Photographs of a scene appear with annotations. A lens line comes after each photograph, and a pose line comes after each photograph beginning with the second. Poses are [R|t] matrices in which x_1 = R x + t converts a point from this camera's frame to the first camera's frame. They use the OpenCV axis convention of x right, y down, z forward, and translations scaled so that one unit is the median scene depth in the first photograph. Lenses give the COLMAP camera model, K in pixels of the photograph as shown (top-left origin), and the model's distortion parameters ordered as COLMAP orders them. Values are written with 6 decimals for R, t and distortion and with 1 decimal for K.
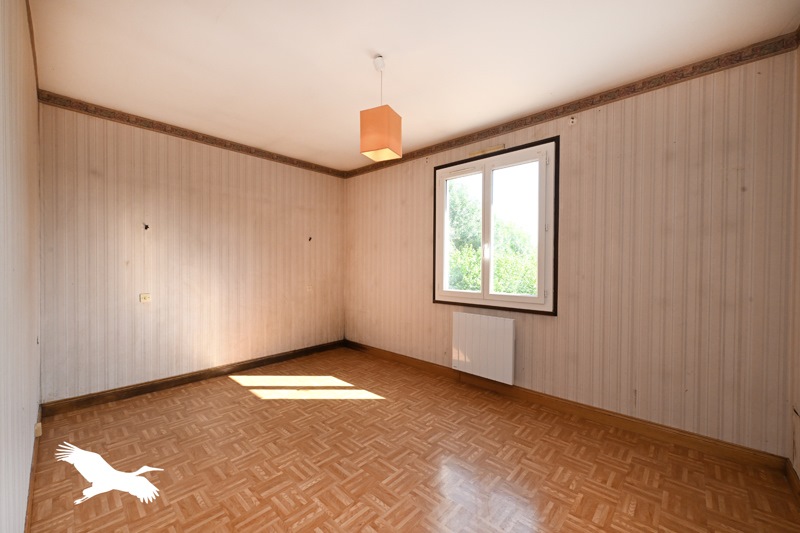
lens RADIAL K [[324.7, 0, 394.8], [0, 324.7, 266.8], [0, 0, 1]] dist [-0.000577, -0.000142]
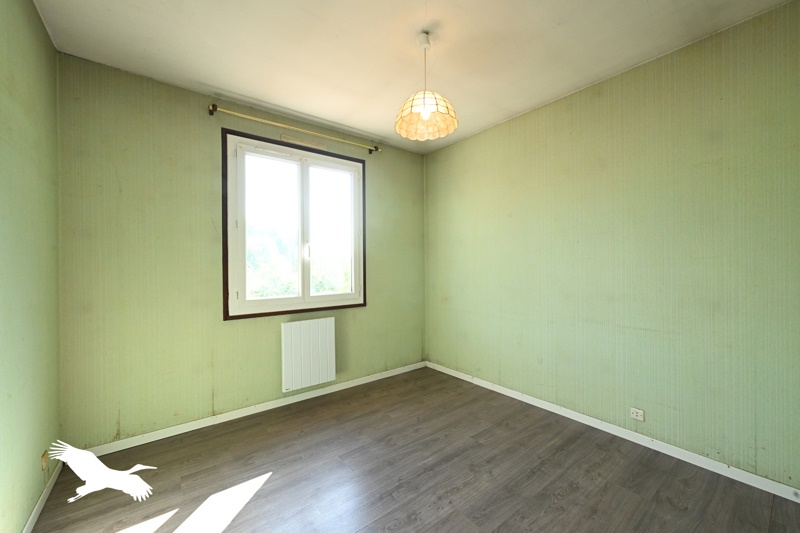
lens RADIAL K [[324.7, 0, 394.8], [0, 324.7, 266.8], [0, 0, 1]] dist [-0.000577, -0.000142]
pose [[0.126214, -0.011545, 0.991936, -0.642974], [0.010868, 0.999888, 0.010255, -0.009274], [-0.991944, 0.009486, 0.126325, 0.667214]]
